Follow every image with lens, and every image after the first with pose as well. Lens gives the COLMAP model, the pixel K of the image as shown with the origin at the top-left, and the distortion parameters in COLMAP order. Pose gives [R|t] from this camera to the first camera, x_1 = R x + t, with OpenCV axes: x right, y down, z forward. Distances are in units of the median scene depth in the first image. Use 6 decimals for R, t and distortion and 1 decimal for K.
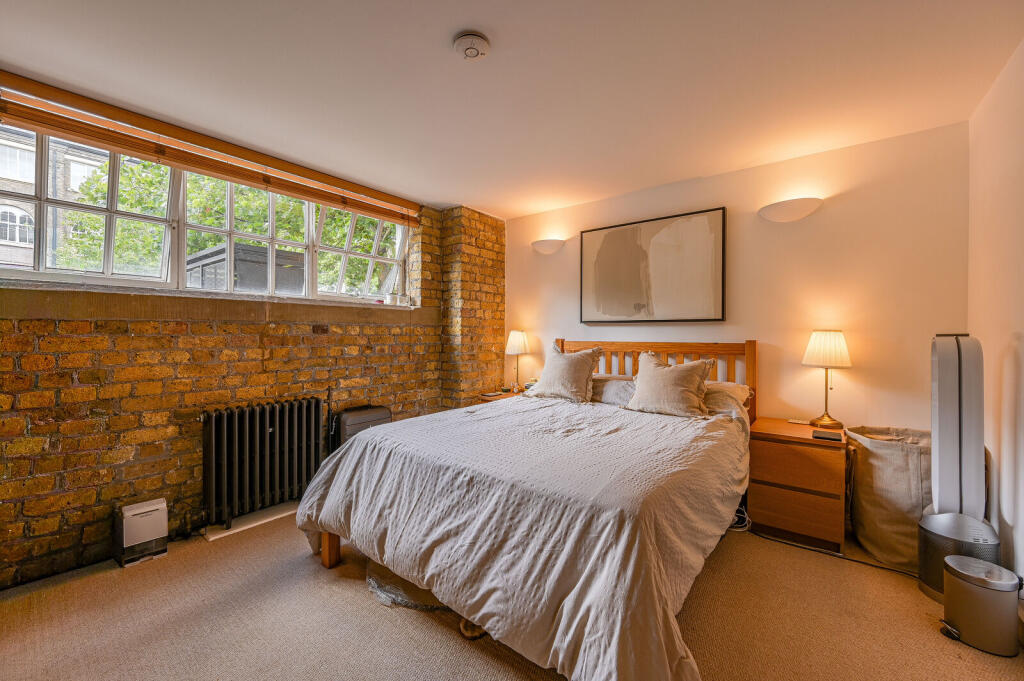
lens RADIAL K [[409.6, 0, 506.8], [0, 409.6, 331.6], [0, 0, 1]] dist [-0.002951, 0.000305]
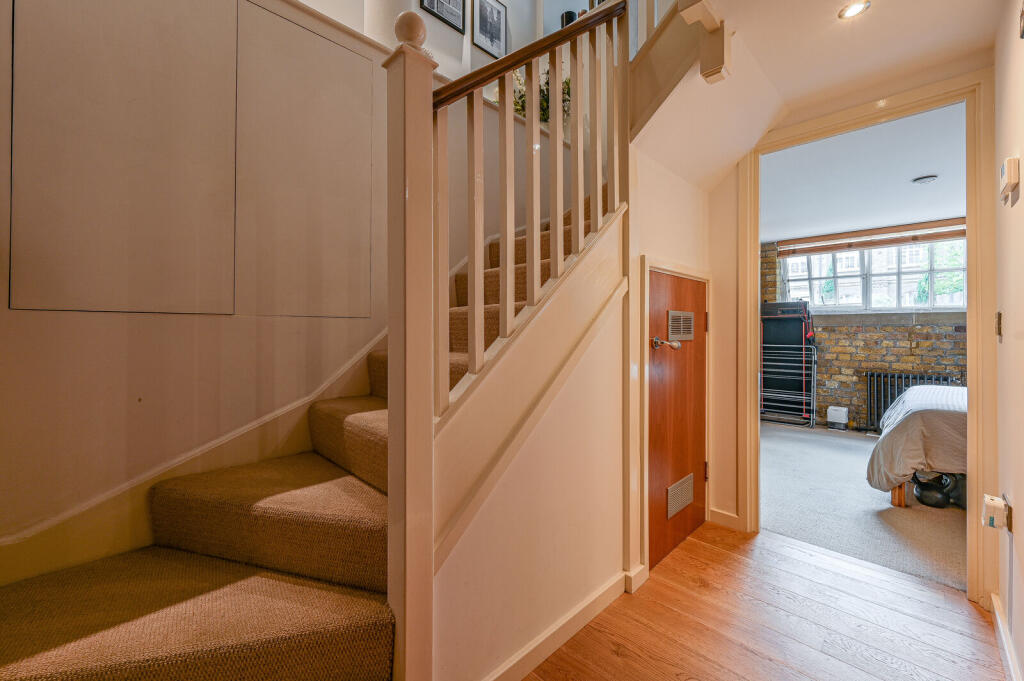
lens RADIAL K [[409.6, 0, 512.3], [0, 409.6, 333.9], [0, 0, 1]] dist [-0.002951, 0.000305]
pose [[-0.141121, 0.010620, -0.989935, 1.280166], [0.003832, 0.999941, 0.010181, -0.010496], [0.989985, -0.002357, -0.141153, -0.371588]]
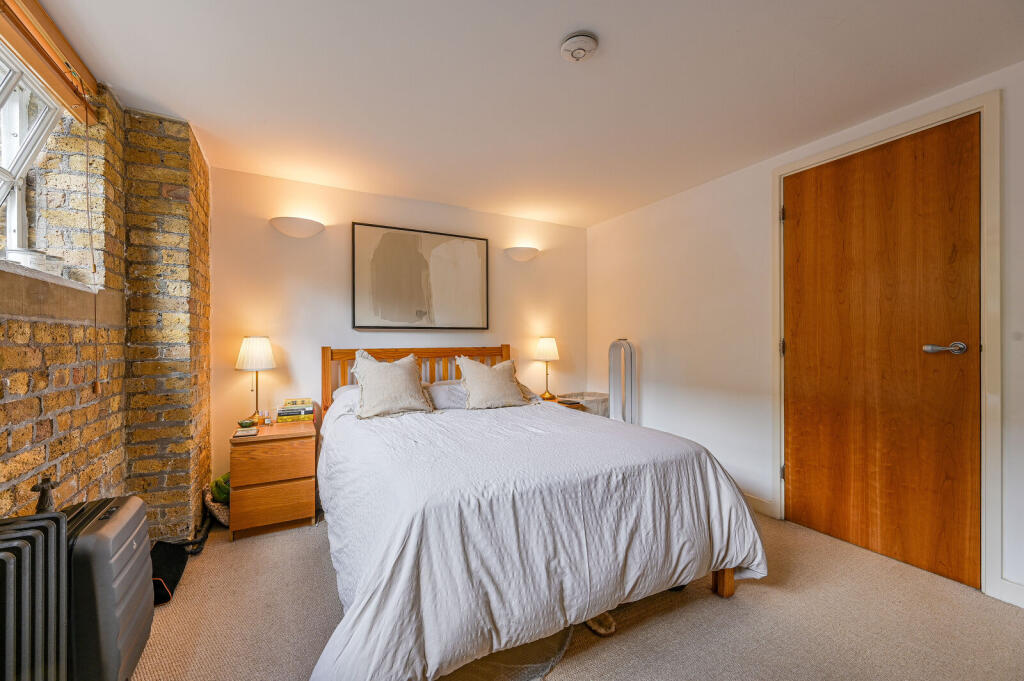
lens RADIAL K [[409.6, 0, 509.5], [0, 409.6, 341.4], [0, 0, 1]] dist [-0.002951, 0.000305]
pose [[0.388868, -0.005525, 0.921277, -0.677107], [0.002219, 0.999985, 0.005061, 0.004666], [-0.921291, 0.000077, 0.388874, 0.497980]]
